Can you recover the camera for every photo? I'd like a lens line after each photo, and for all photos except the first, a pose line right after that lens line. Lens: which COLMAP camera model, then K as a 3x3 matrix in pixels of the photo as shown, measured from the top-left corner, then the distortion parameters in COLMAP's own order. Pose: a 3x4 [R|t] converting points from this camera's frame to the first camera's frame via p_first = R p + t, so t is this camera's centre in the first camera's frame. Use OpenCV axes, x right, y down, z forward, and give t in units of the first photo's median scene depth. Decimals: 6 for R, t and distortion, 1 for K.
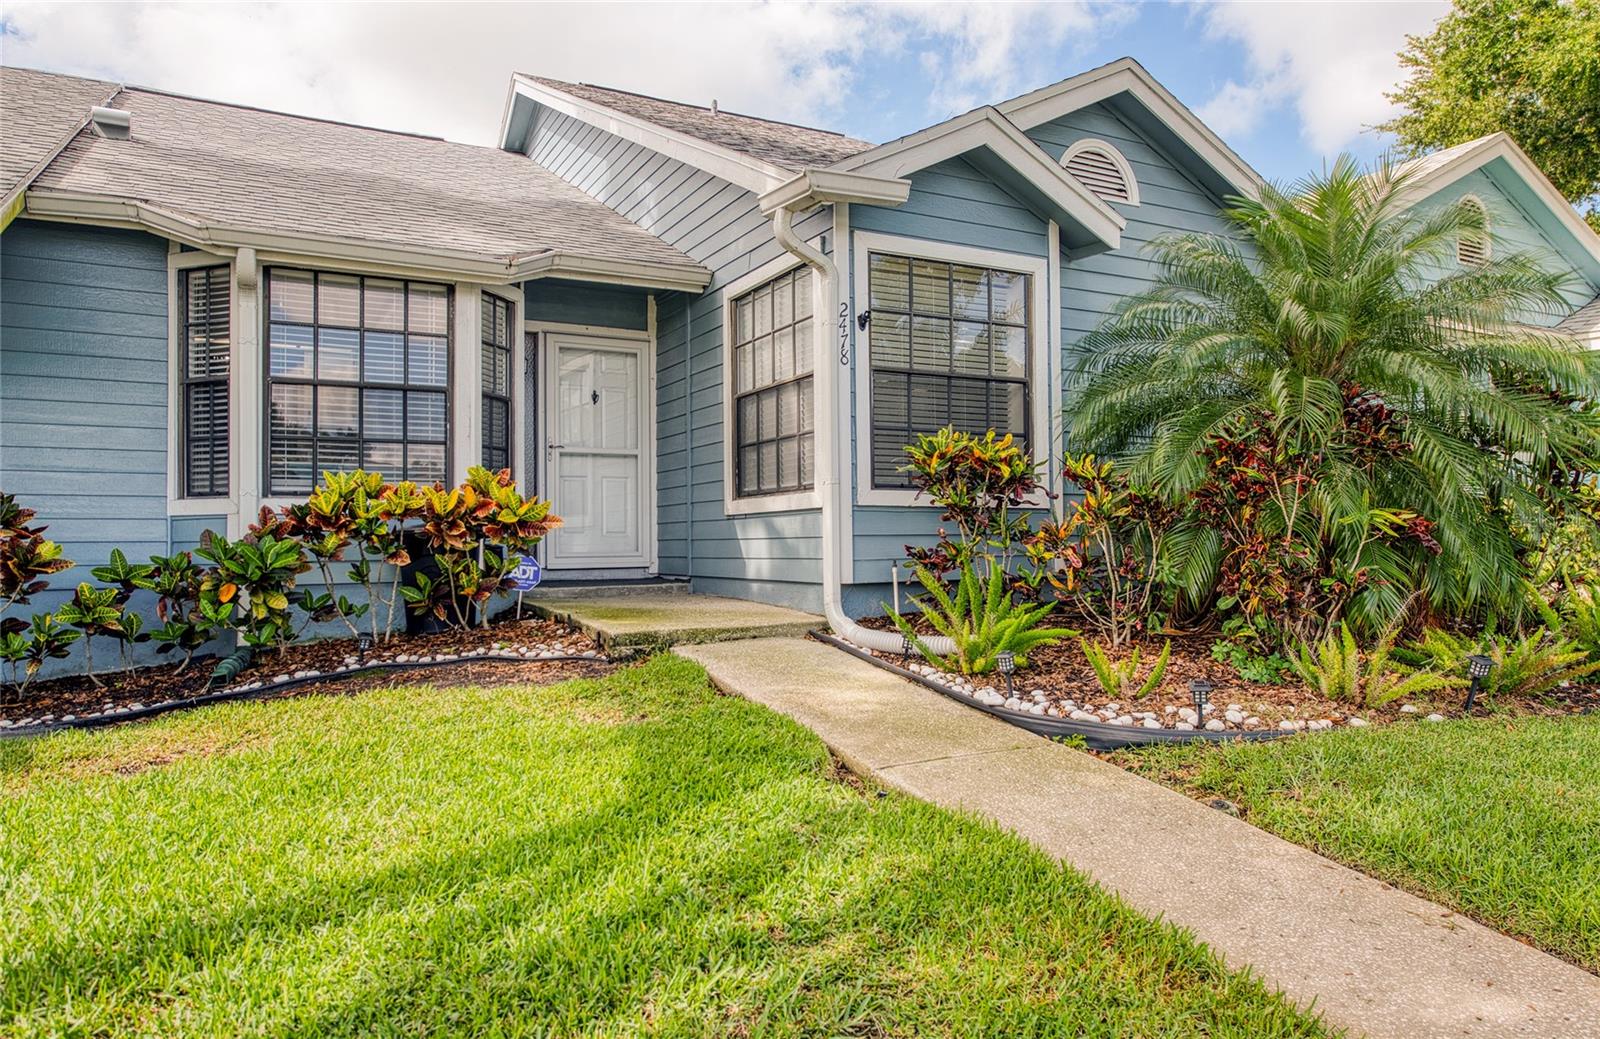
lens RADIAL K [[1073.8, 0, 791.1], [0, 1073.8, 518.3], [0, 0, 1]] dist [0.002666, 0.001683]
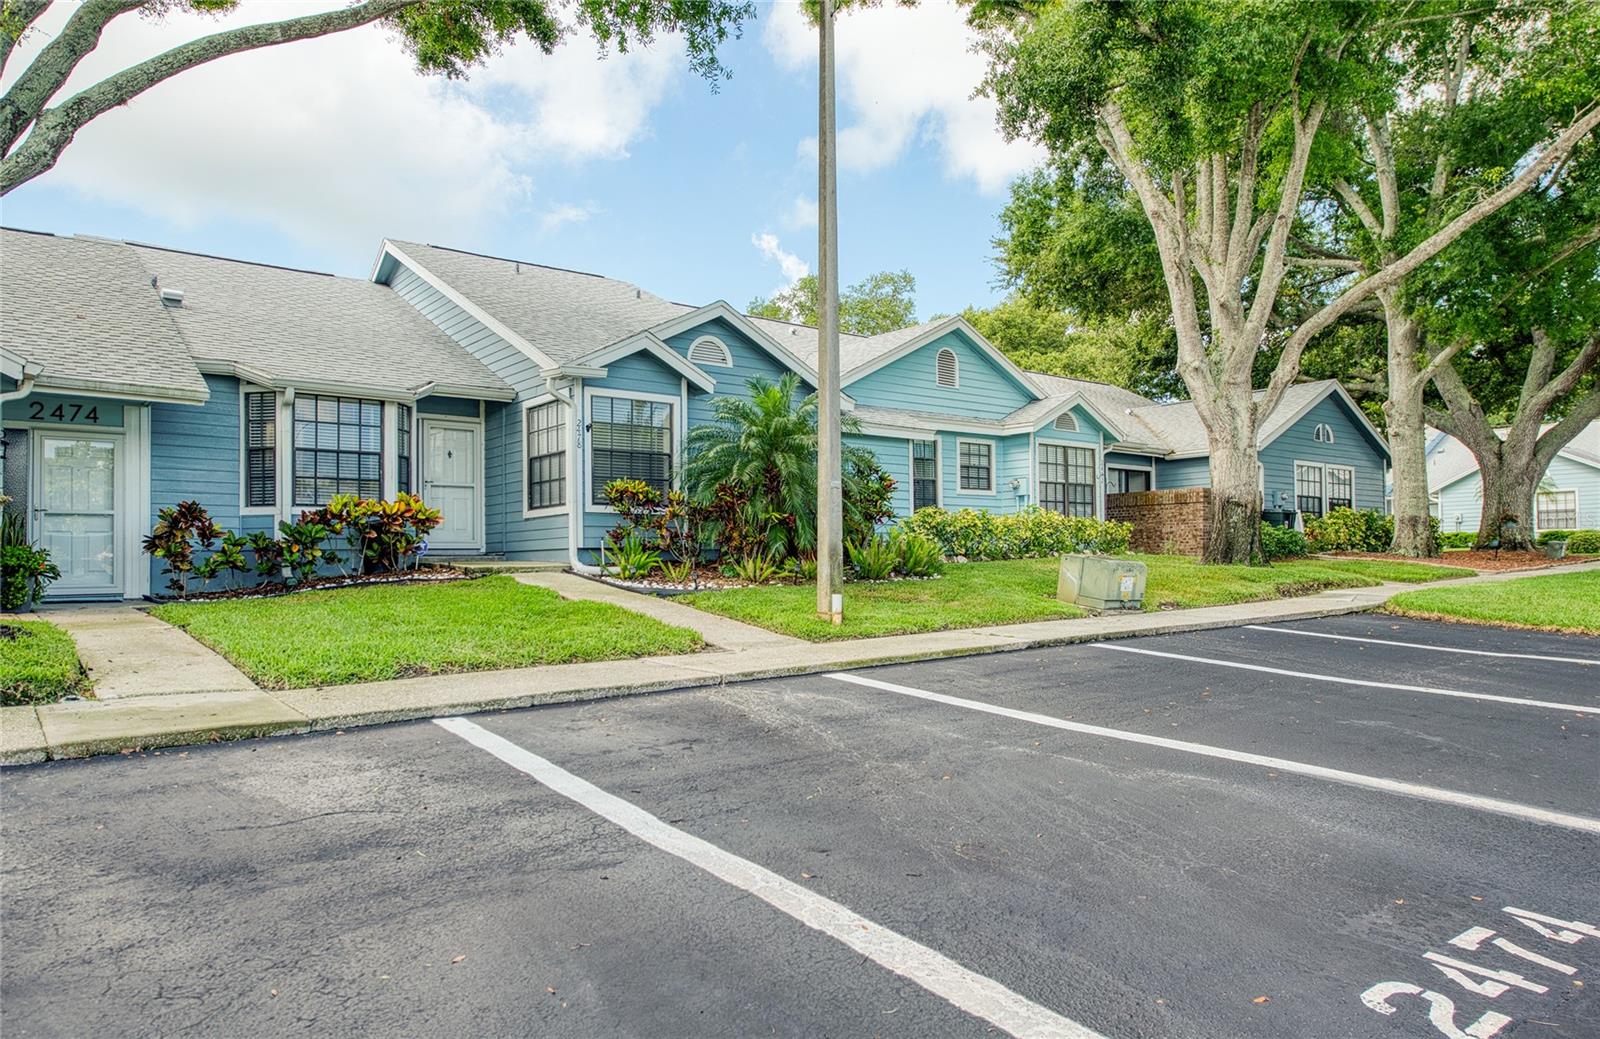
lens RADIAL K [[1073.8, 0, 775.2], [0, 1073.8, 552.2], [0, 0, 1]] dist [0.002666, 0.001683]
pose [[0.986163, 0.001120, 0.165775, 0.075975], [-0.002385, 0.999970, 0.007430, 0.049348], [-0.165762, -0.007723, 0.986136, -1.153944]]
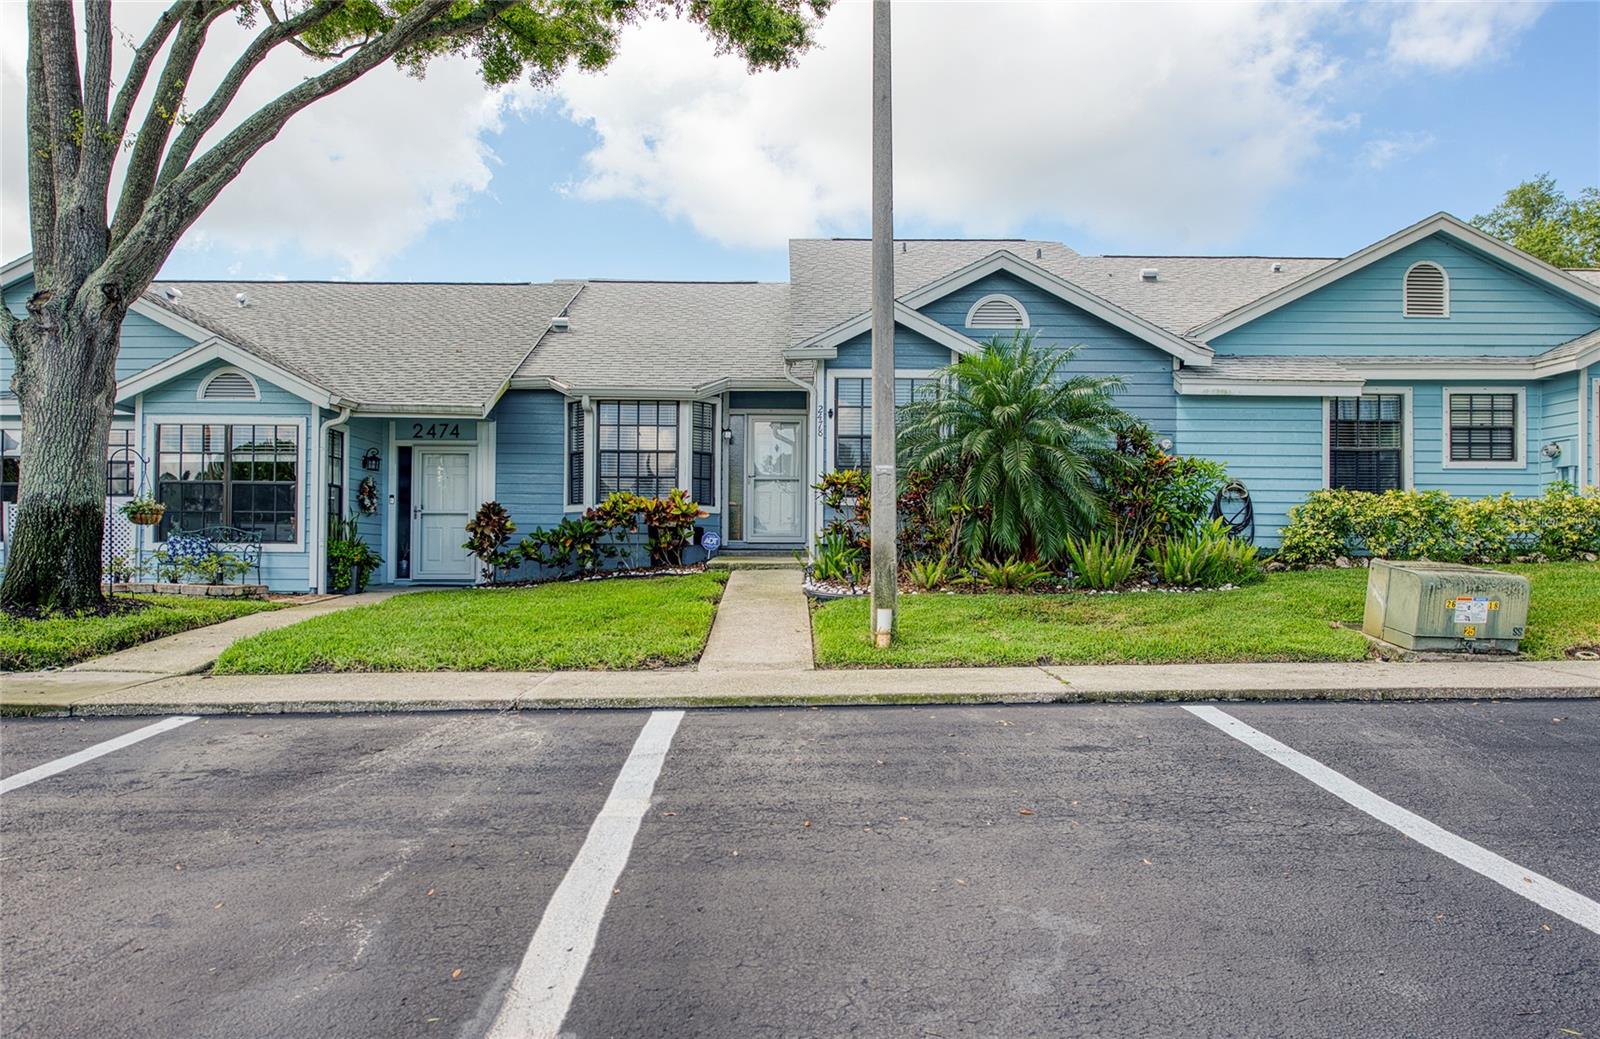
lens RADIAL K [[1073.8, 0, 761.5], [0, 1073.8, 539.1], [0, 0, 1]] dist [0.002666, 0.001683]
pose [[0.877117, 0.006781, -0.480229, 0.871119], [-0.002601, 0.999953, 0.009369, 0.031077], [0.480270, -0.006969, 0.877093, -0.783331]]
